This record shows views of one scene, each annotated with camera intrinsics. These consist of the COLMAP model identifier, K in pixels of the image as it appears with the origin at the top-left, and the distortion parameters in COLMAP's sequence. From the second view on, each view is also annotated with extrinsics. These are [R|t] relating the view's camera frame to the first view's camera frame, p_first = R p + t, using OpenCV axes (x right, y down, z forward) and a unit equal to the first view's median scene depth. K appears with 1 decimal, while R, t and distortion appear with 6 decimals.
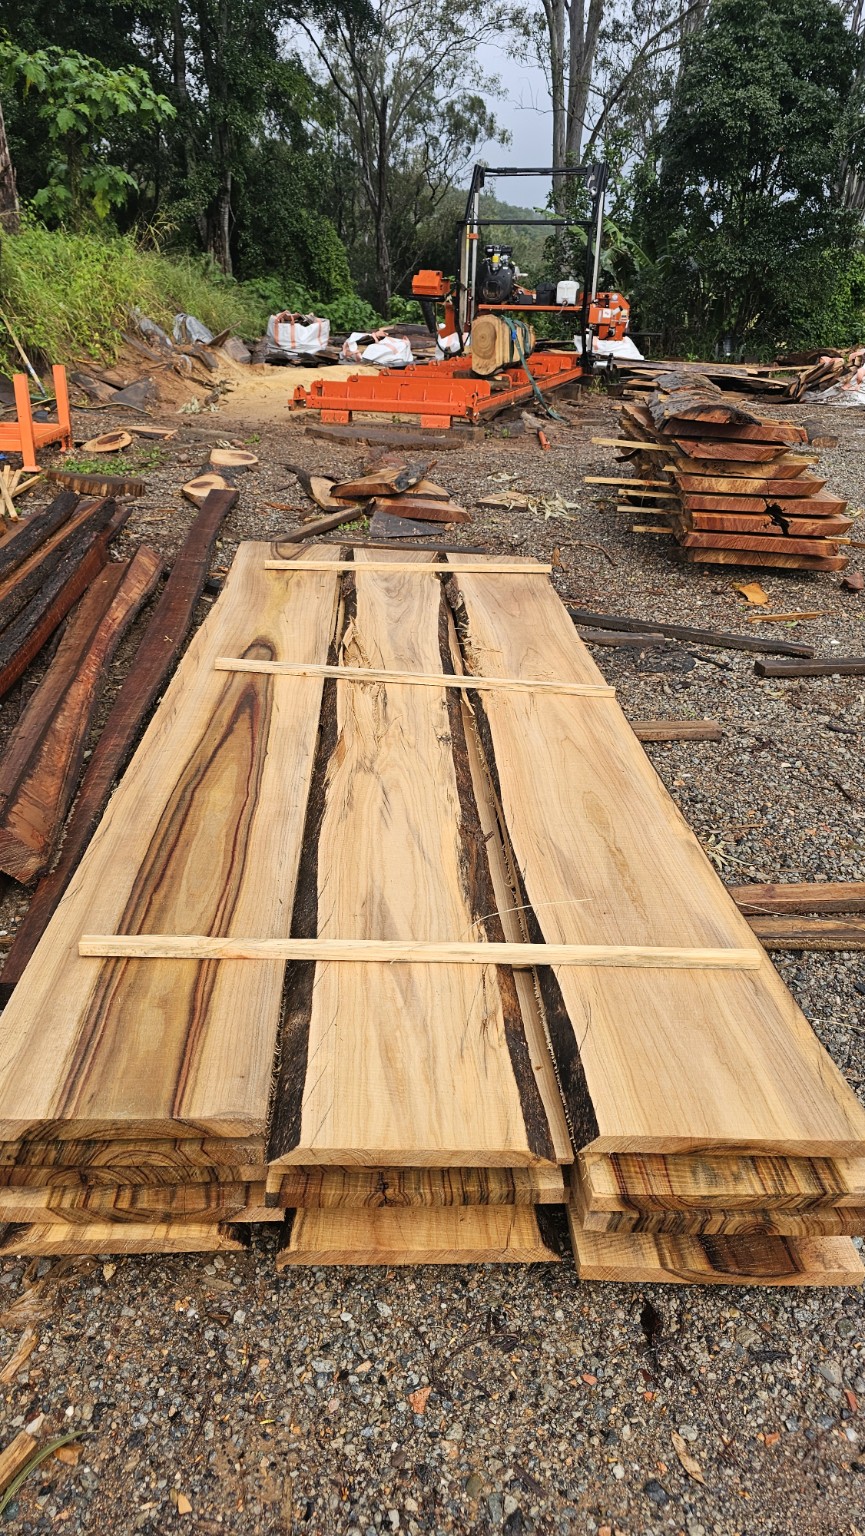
lens RADIAL K [[1088.5, 0, 422.8], [0, 1088.5, 770.7], [0, 0, 1]] dist [0.059672, -0.043387]
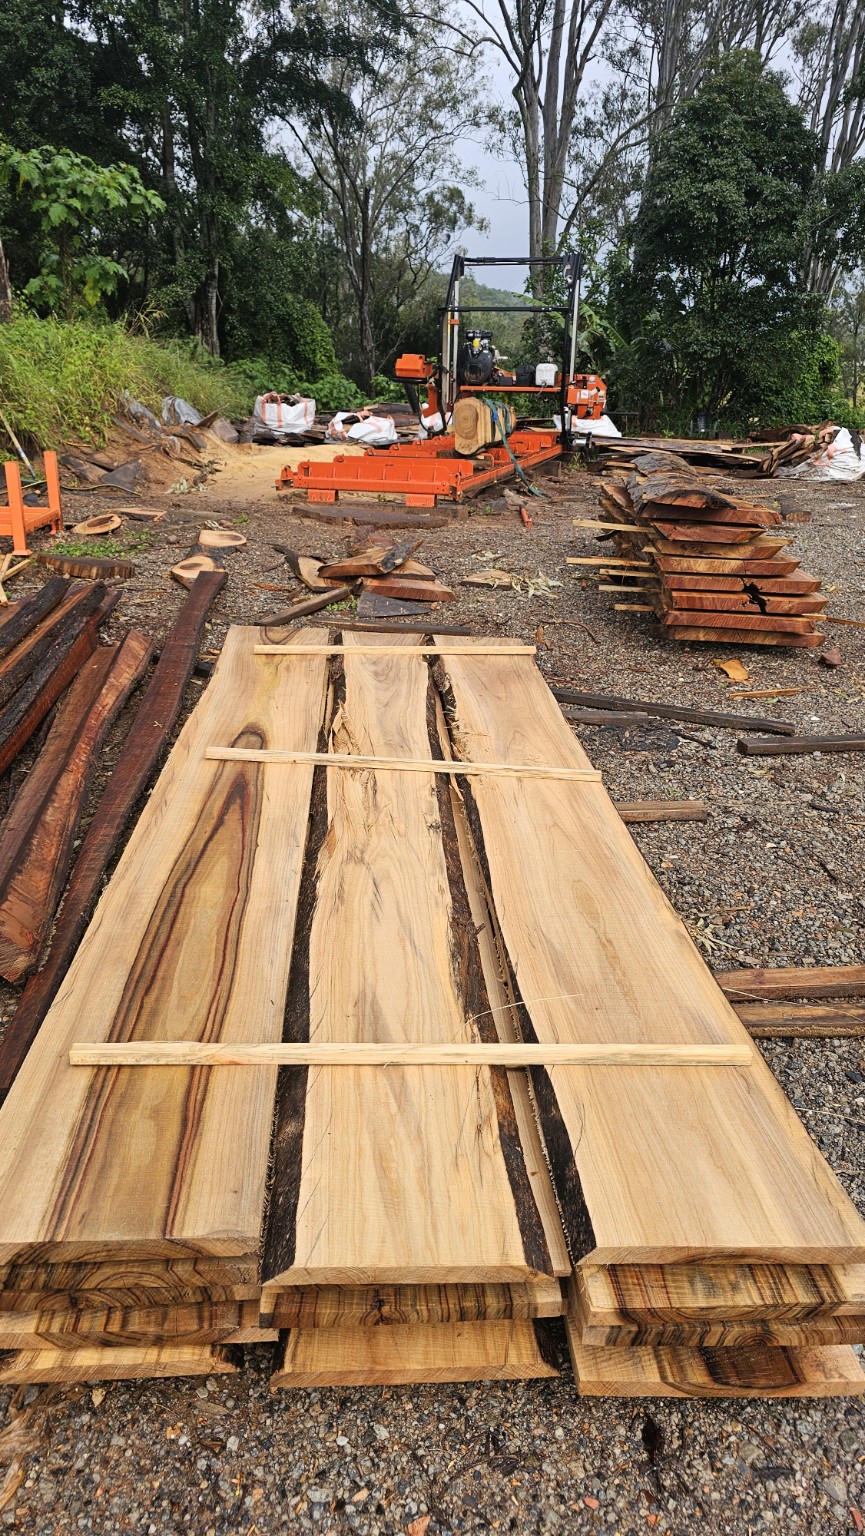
lens RADIAL K [[1089.2, 0, 432.5], [0, 1089.2, 768.0], [0, 0, 1]] dist [0.051723, -0.025510]
pose [[0.999729, -0.011199, 0.020428, -0.001313], [0.012426, 0.998062, -0.060973, -0.018648], [-0.019706, 0.061210, 0.997930, -0.008480]]
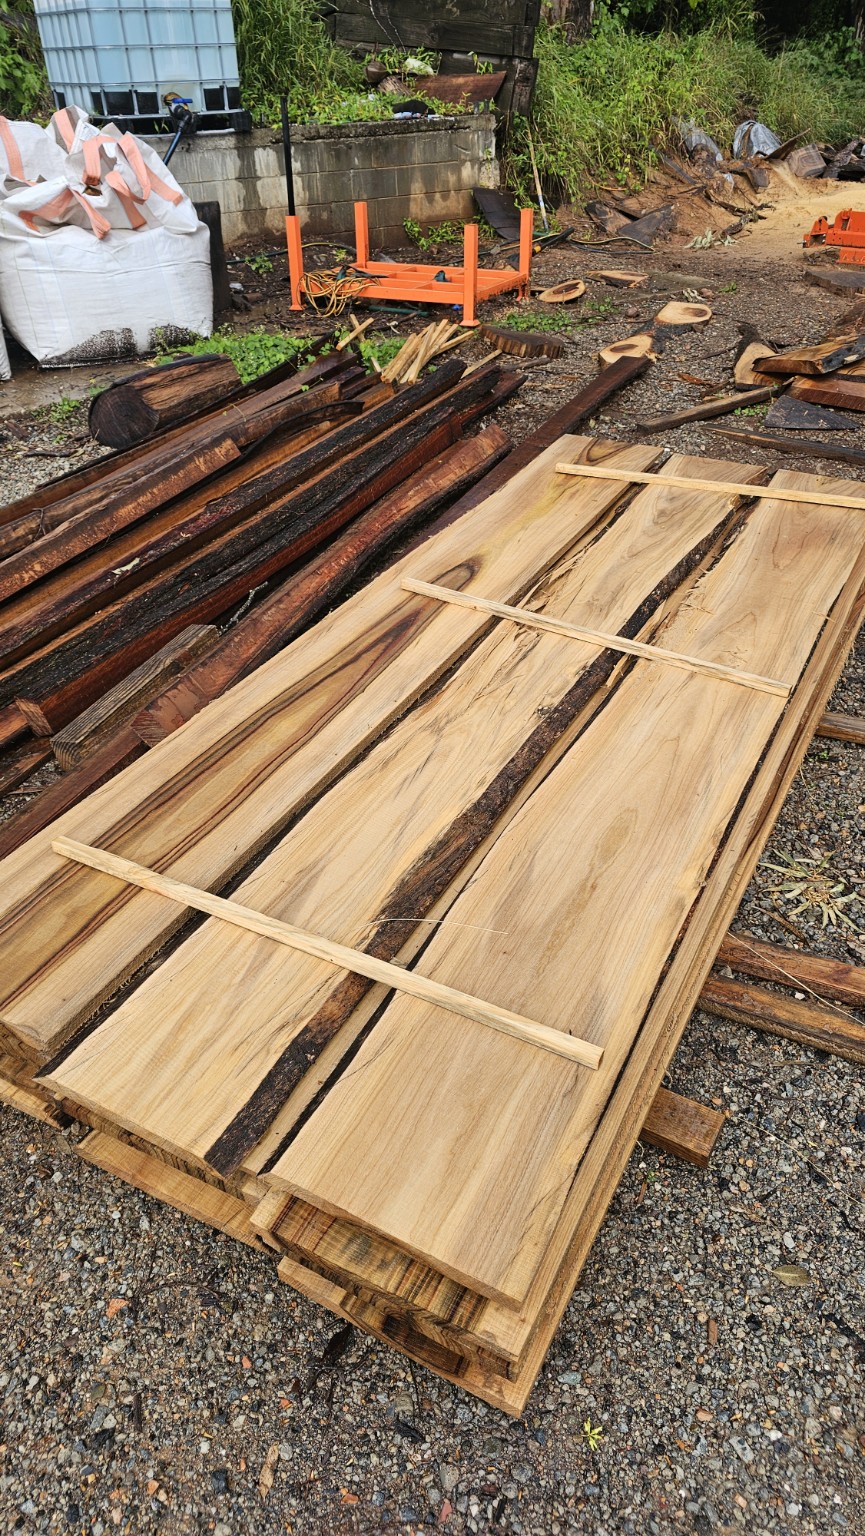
lens RADIAL K [[1066.5, 0, 386.4], [0, 1066.5, 792.4], [0, 0, 1]] dist [0.057016, -0.047724]
pose [[0.851235, 0.252464, -0.460066, 0.281079], [-0.166480, 0.961305, 0.219494, -0.114547], [0.497678, -0.110249, 0.860327, 0.094368]]
